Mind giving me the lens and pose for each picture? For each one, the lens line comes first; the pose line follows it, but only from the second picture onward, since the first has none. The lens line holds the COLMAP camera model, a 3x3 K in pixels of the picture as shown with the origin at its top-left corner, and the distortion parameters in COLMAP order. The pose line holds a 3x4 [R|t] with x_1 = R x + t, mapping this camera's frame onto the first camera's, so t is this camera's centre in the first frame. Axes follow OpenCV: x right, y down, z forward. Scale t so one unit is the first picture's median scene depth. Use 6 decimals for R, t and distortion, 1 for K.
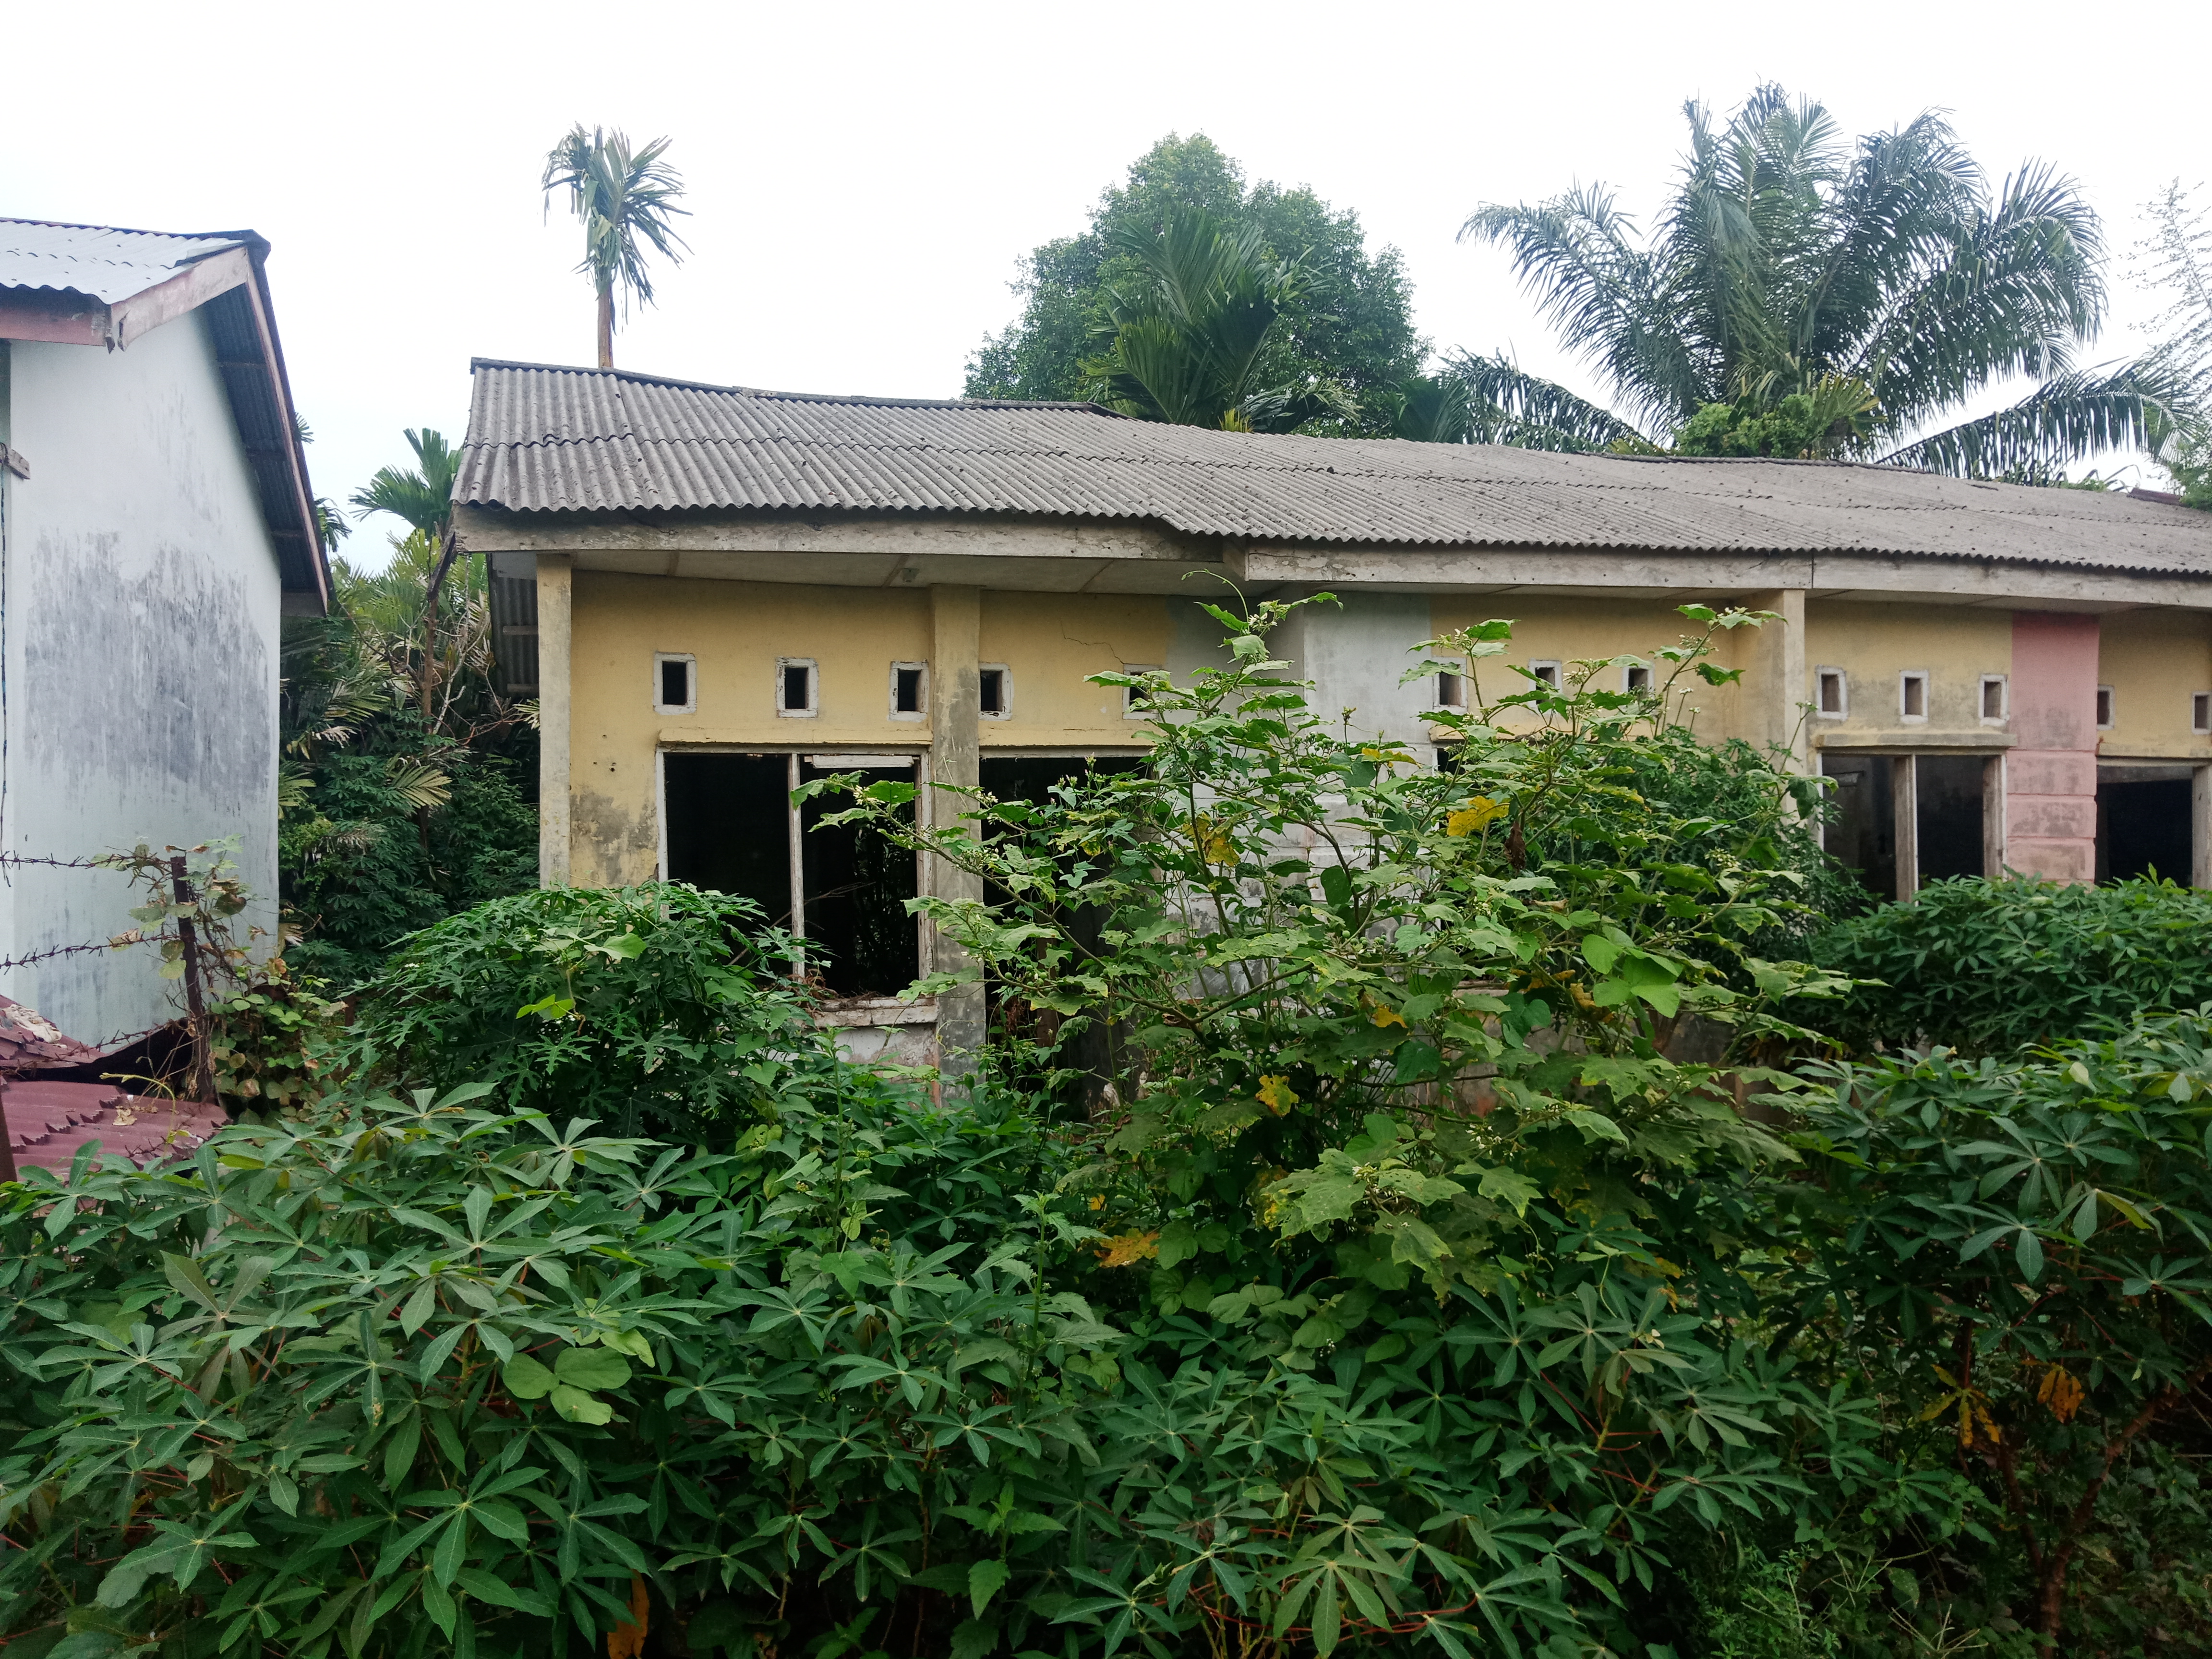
lens RADIAL K [[1805.3, 0, 1115.7], [0, 1805.3, 898.0], [0, 0, 1]] dist [0.048356, -0.101797]
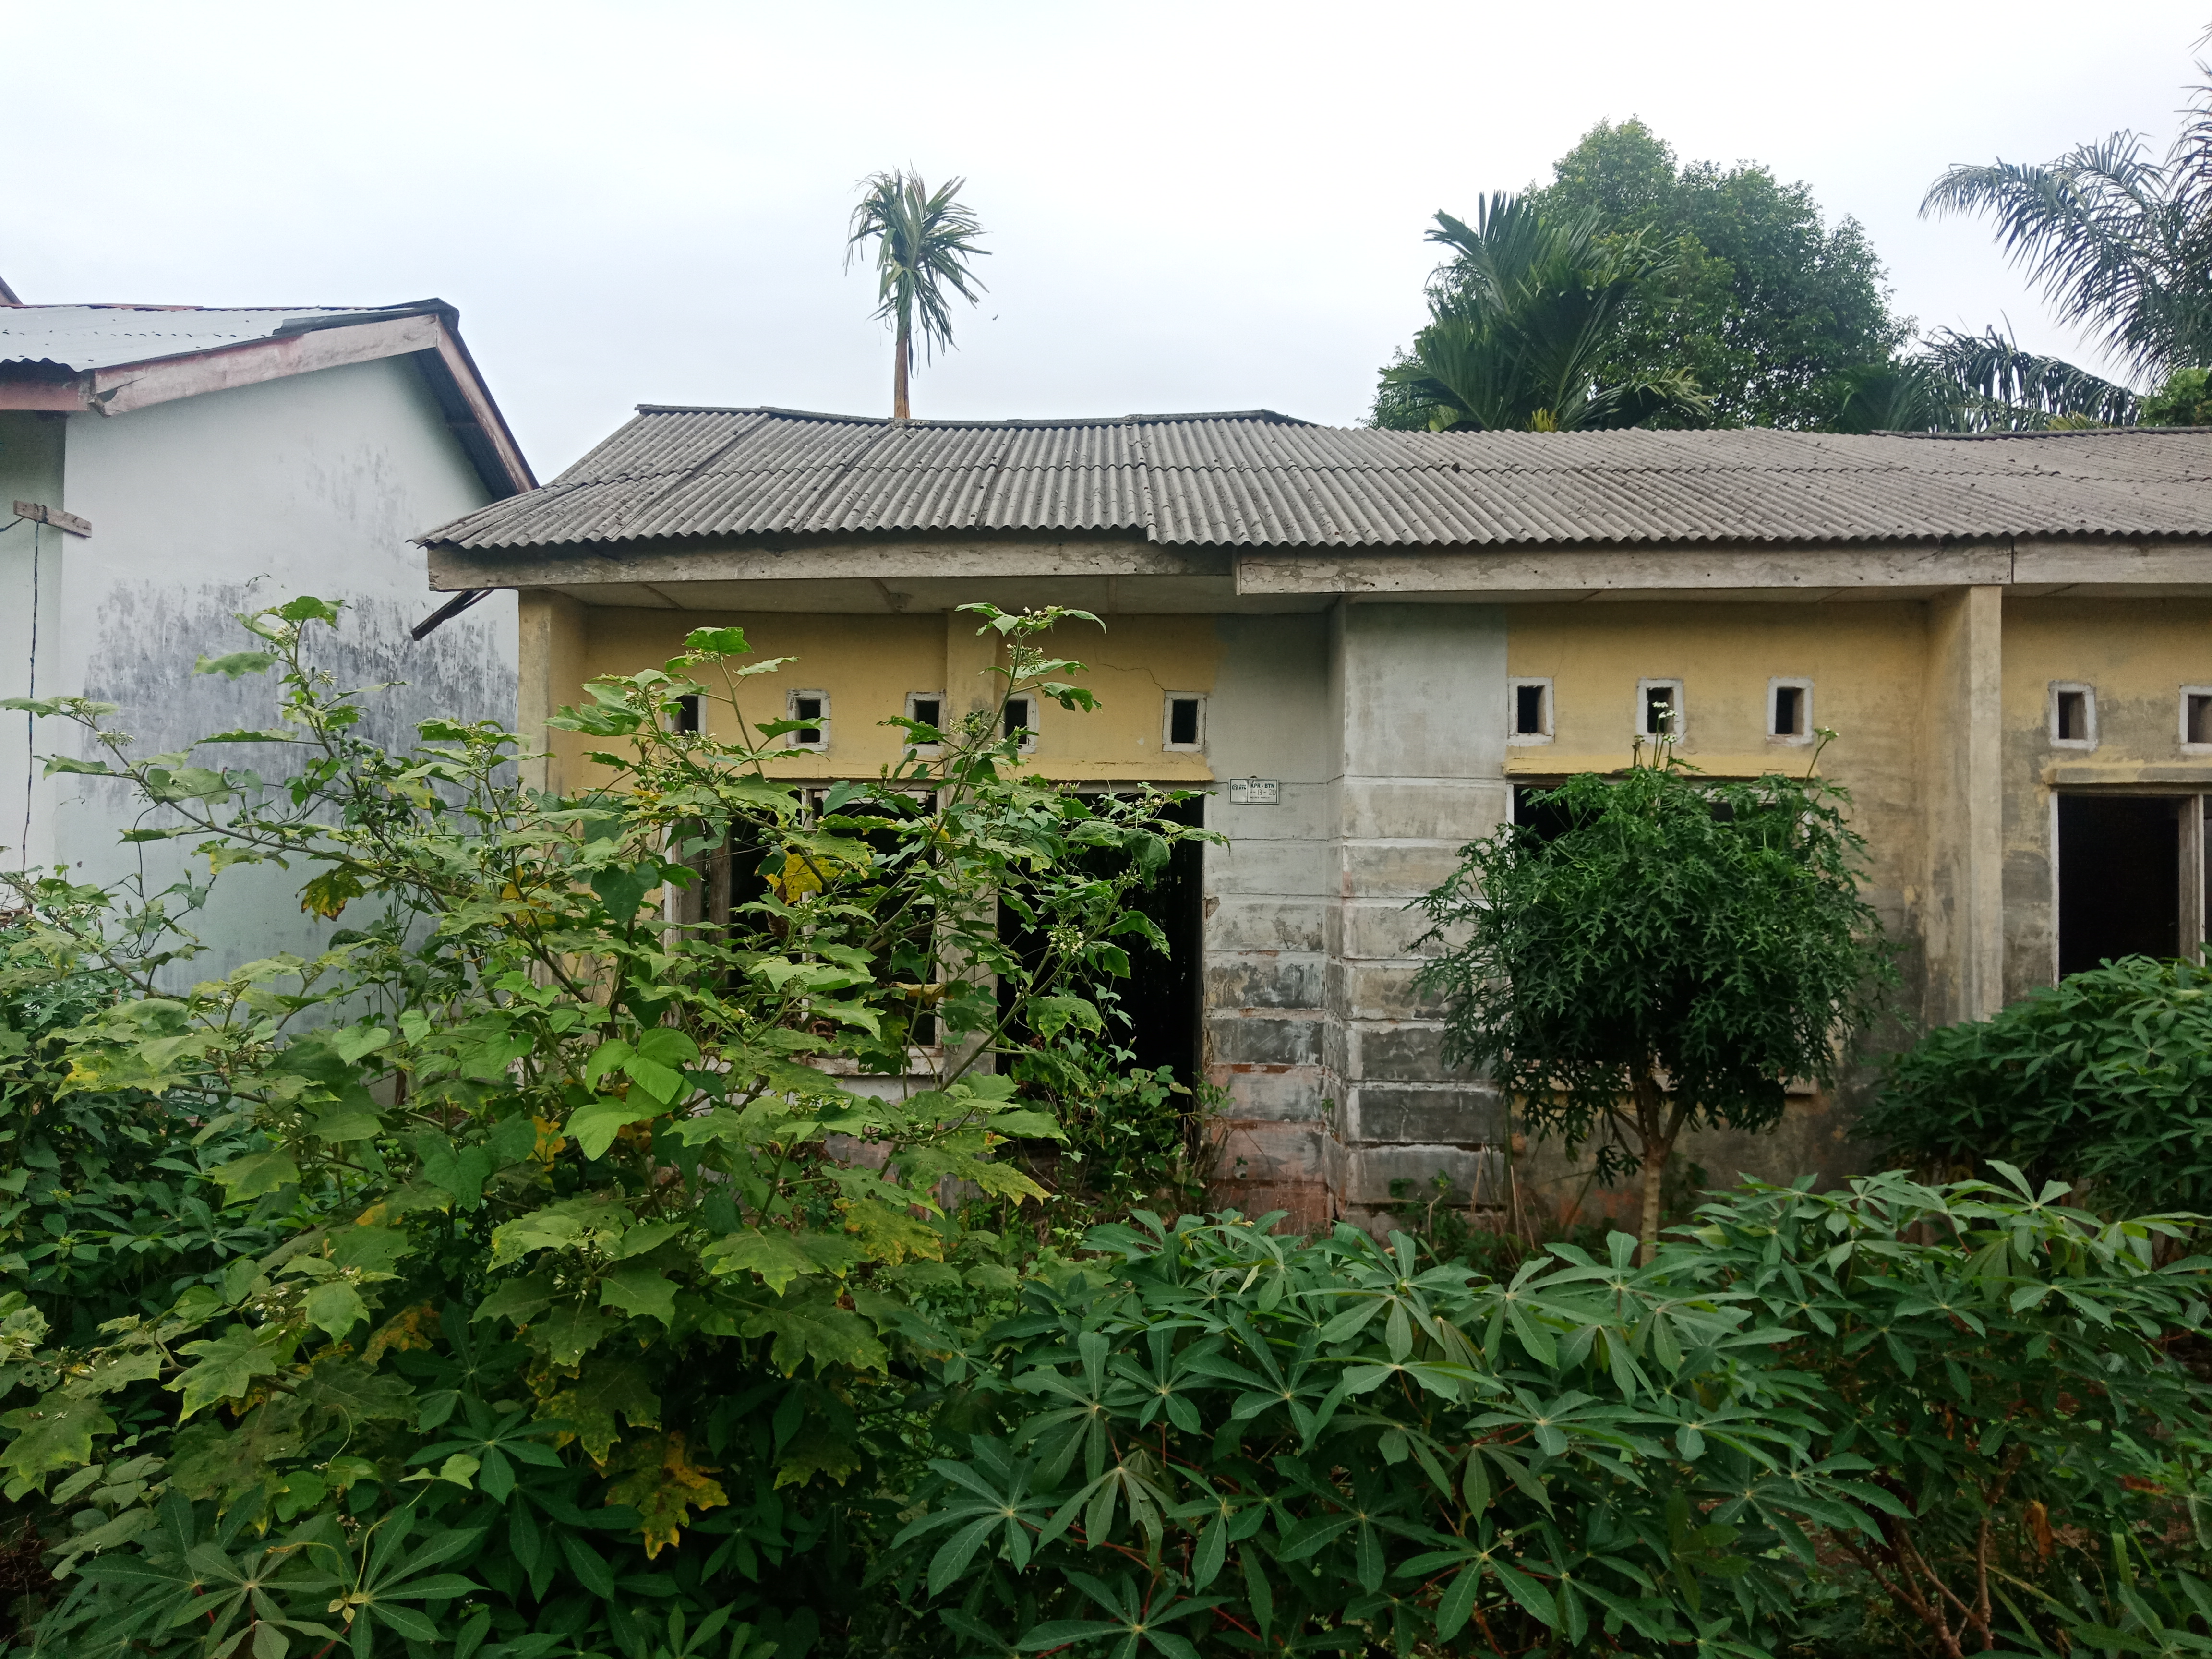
lens RADIAL K [[1805.3, 0, 1115.7], [0, 1805.3, 898.0], [0, 0, 1]] dist [0.048356, -0.101797]
pose [[0.946576, 0.022357, -0.321706, 0.271376], [-0.028434, 0.999495, -0.014203, -0.011720], [0.321226, 0.022592, 0.946733, 0.131554]]
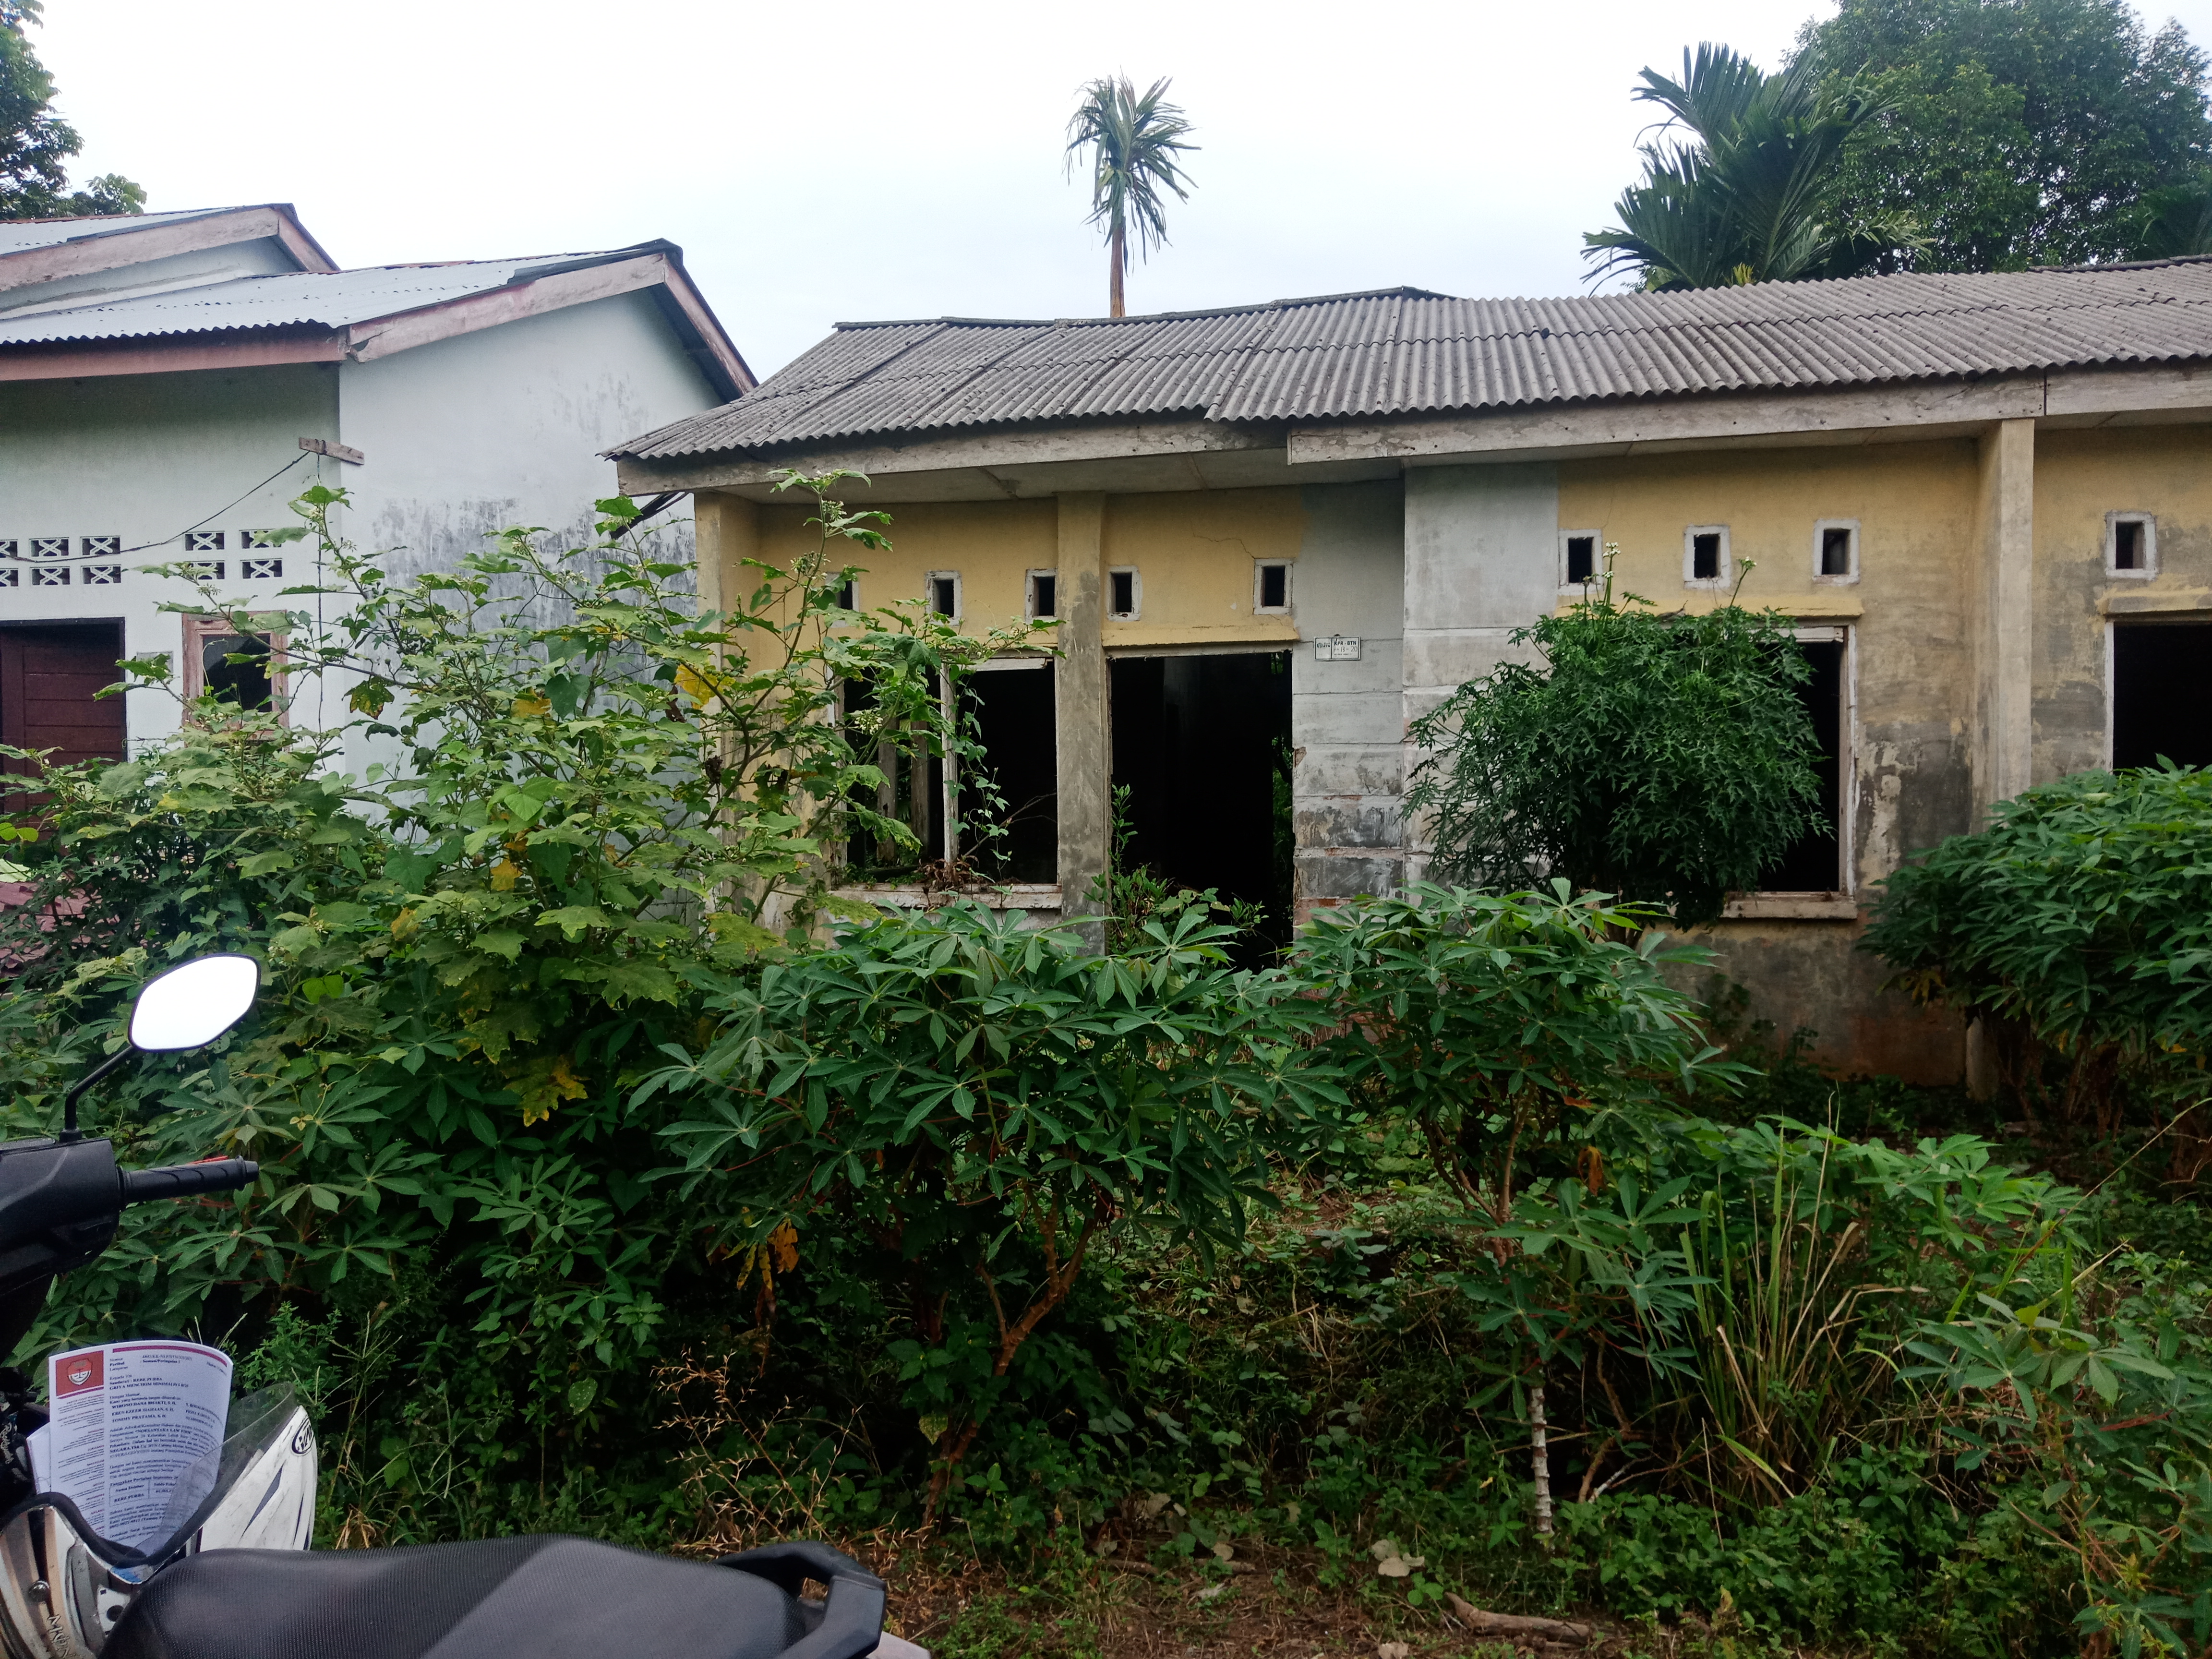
lens RADIAL K [[1816.6, 0, 1097.8], [0, 1816.6, 913.1], [0, 0, 1]] dist [0.064681, -0.150144]
pose [[0.862464, 0.040700, -0.504479, 0.437417], [-0.017216, 0.998544, 0.051127, 0.015421], [0.505825, -0.035410, 0.861909, 0.082714]]
